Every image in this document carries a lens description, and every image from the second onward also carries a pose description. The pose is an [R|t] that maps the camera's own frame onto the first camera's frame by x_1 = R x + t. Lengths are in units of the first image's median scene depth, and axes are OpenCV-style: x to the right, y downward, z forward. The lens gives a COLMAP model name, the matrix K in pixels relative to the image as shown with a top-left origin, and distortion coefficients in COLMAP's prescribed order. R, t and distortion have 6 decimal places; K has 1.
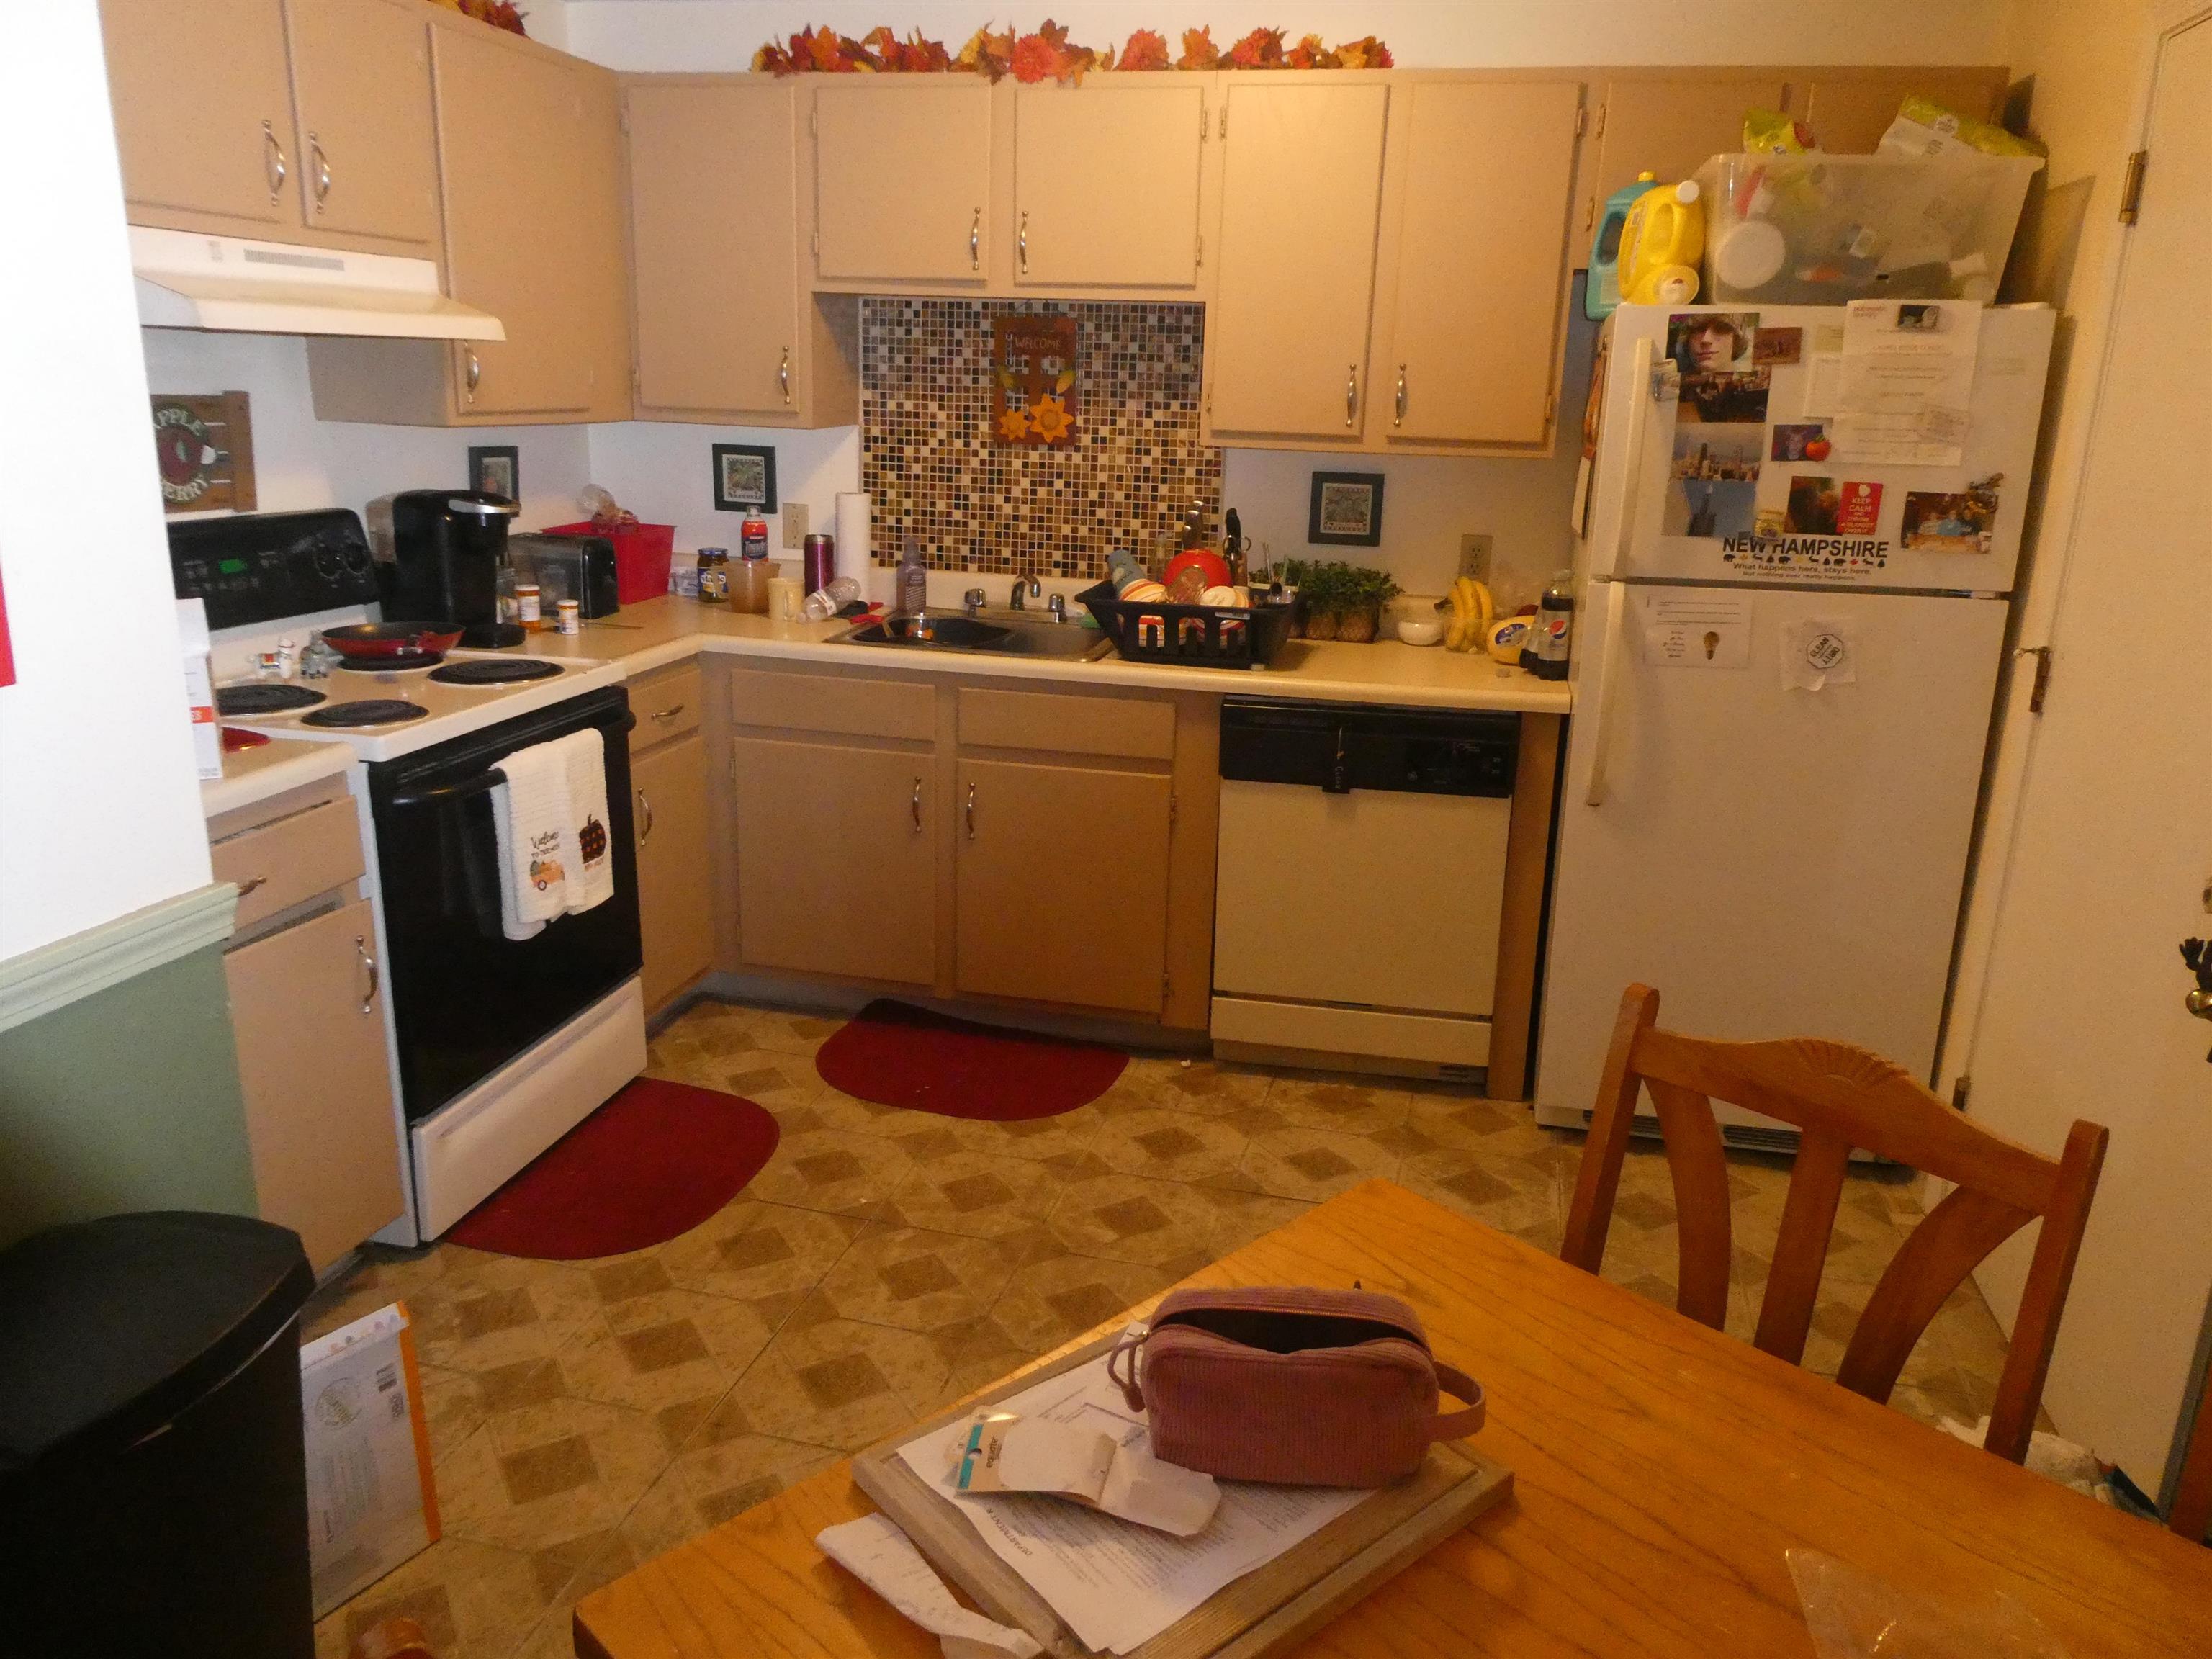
lens RADIAL K [[1580.6, 0, 1103.0], [0, 1580.6, 833.3], [0, 0, 1]] dist [0.009879, 0.001274]
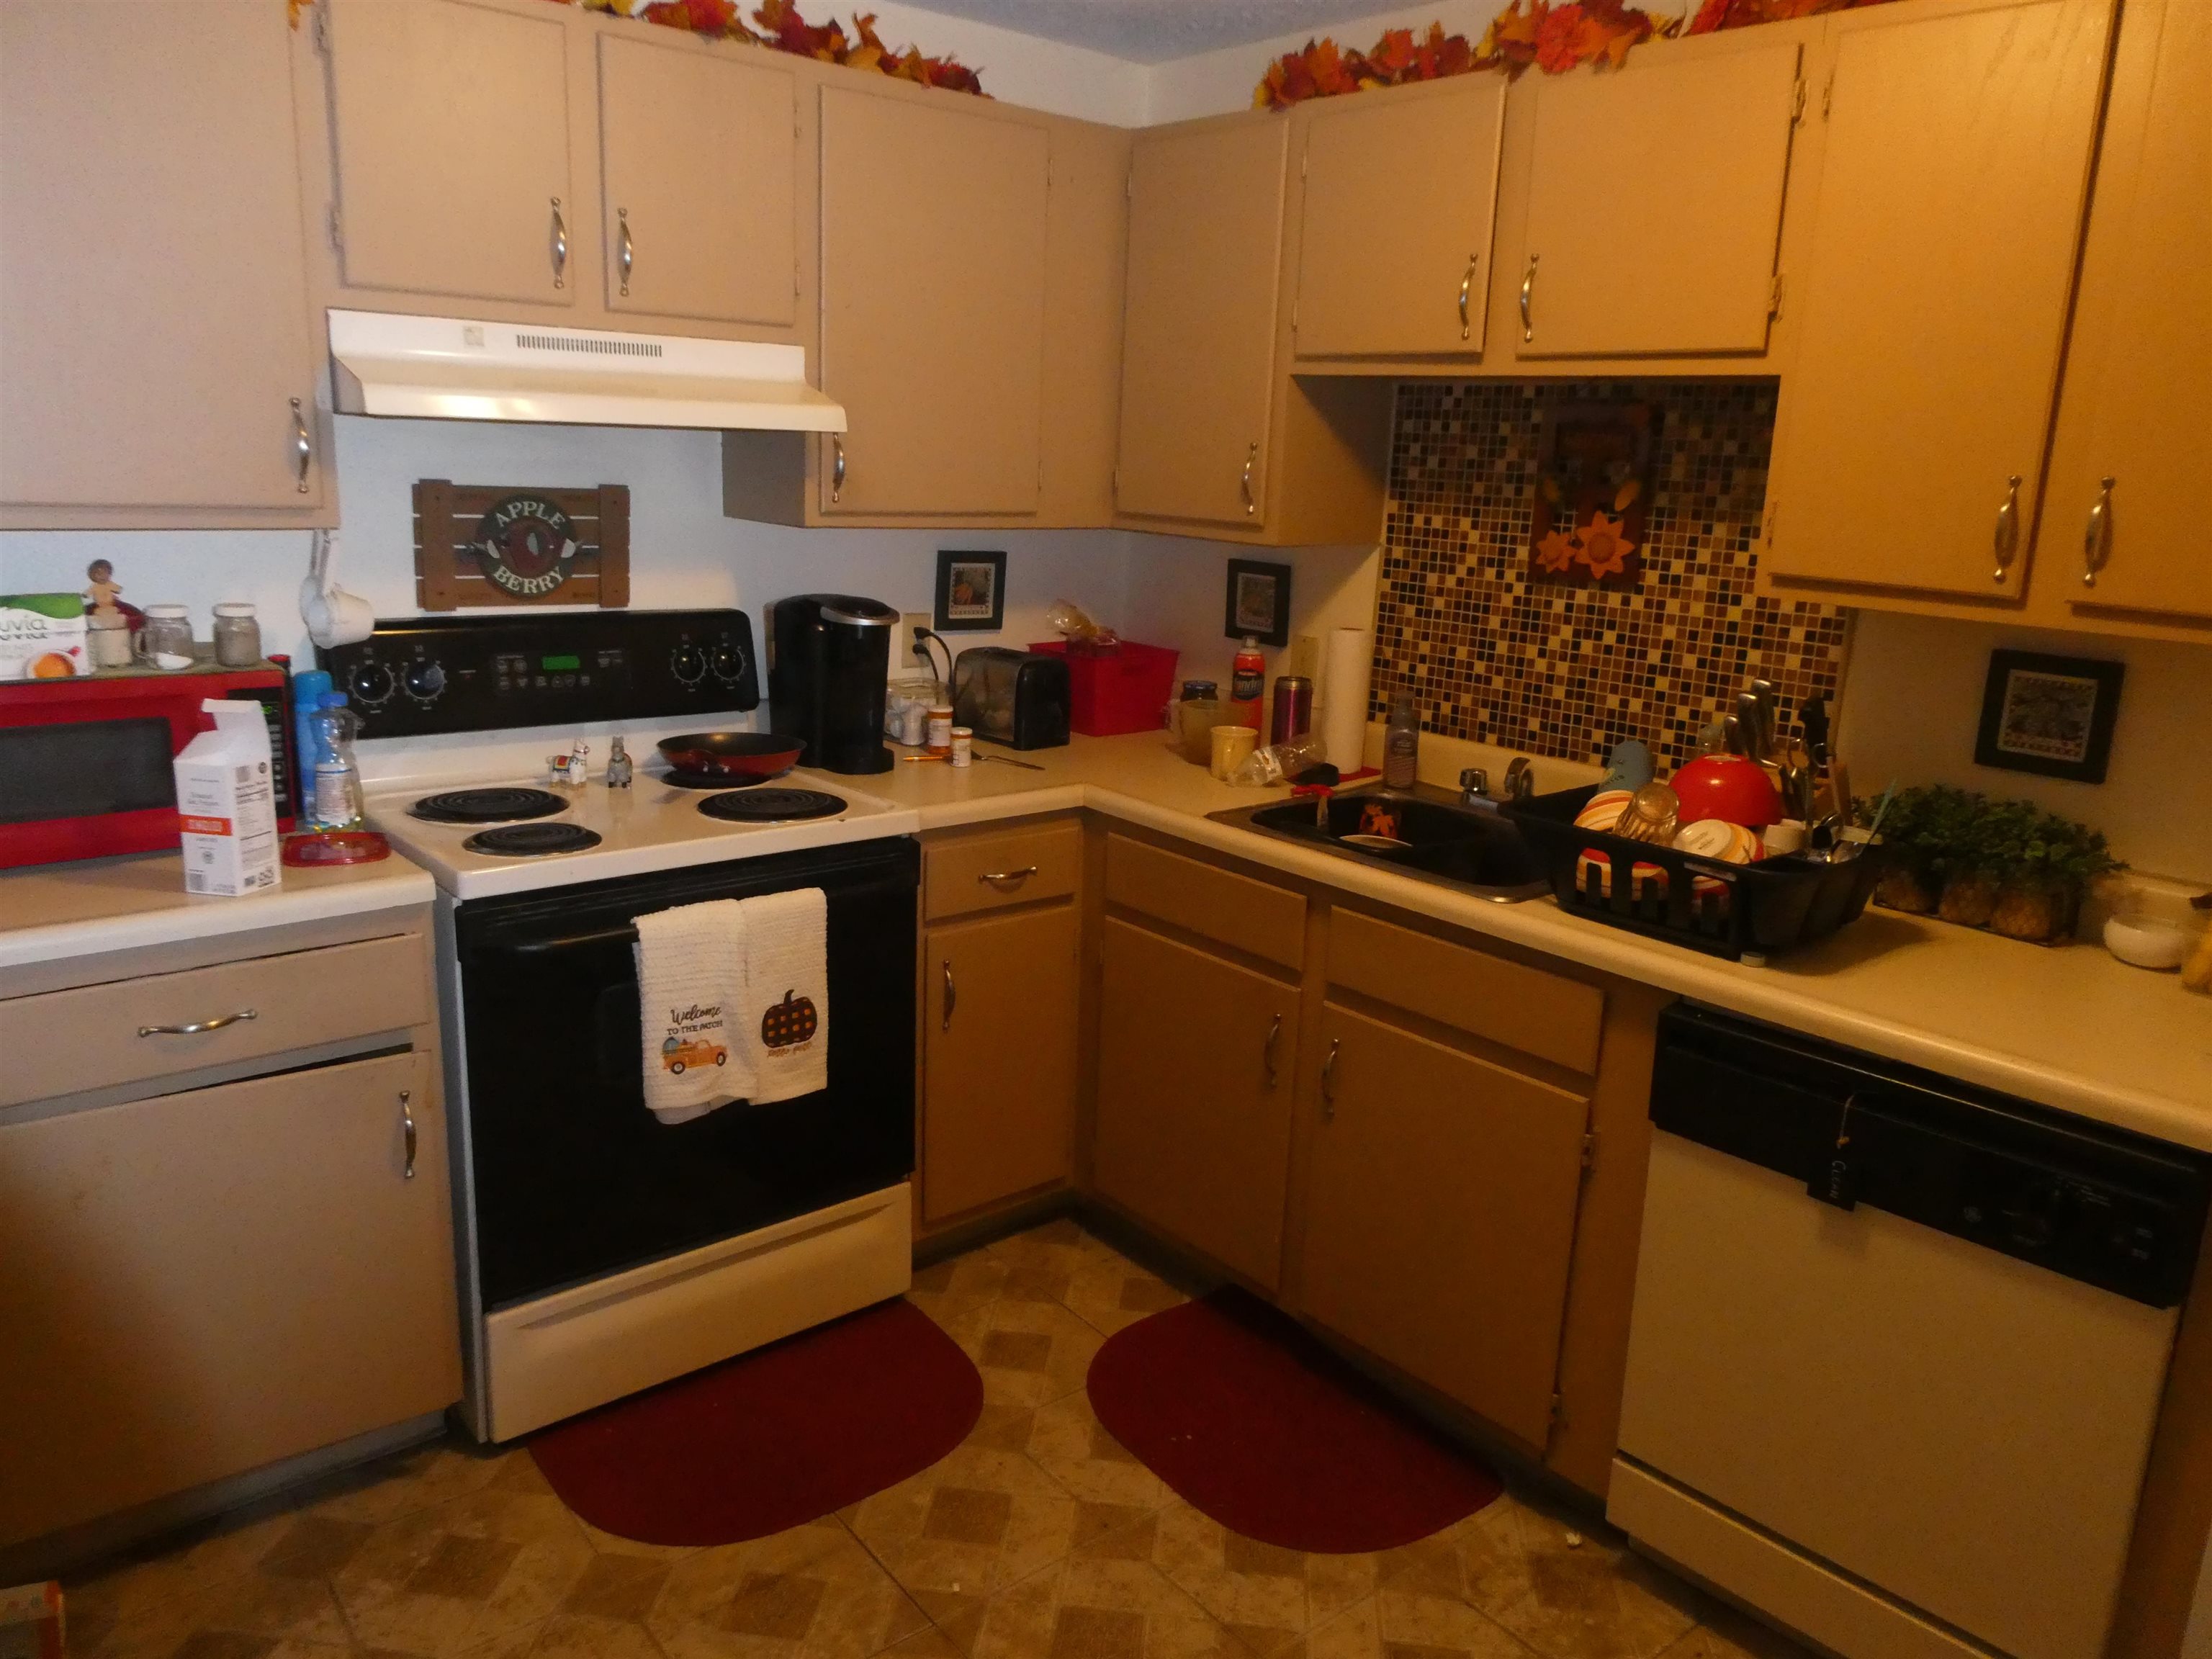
lens RADIAL K [[1580.6, 0, 1109.2], [0, 1580.6, 824.7], [0, 0, 1]] dist [0.009879, 0.001274]
pose [[0.806090, 0.142963, -0.574266, 0.240346], [-0.182166, 0.983207, -0.010936, -0.103577], [0.563059, 0.113427, 0.818596, 0.351133]]
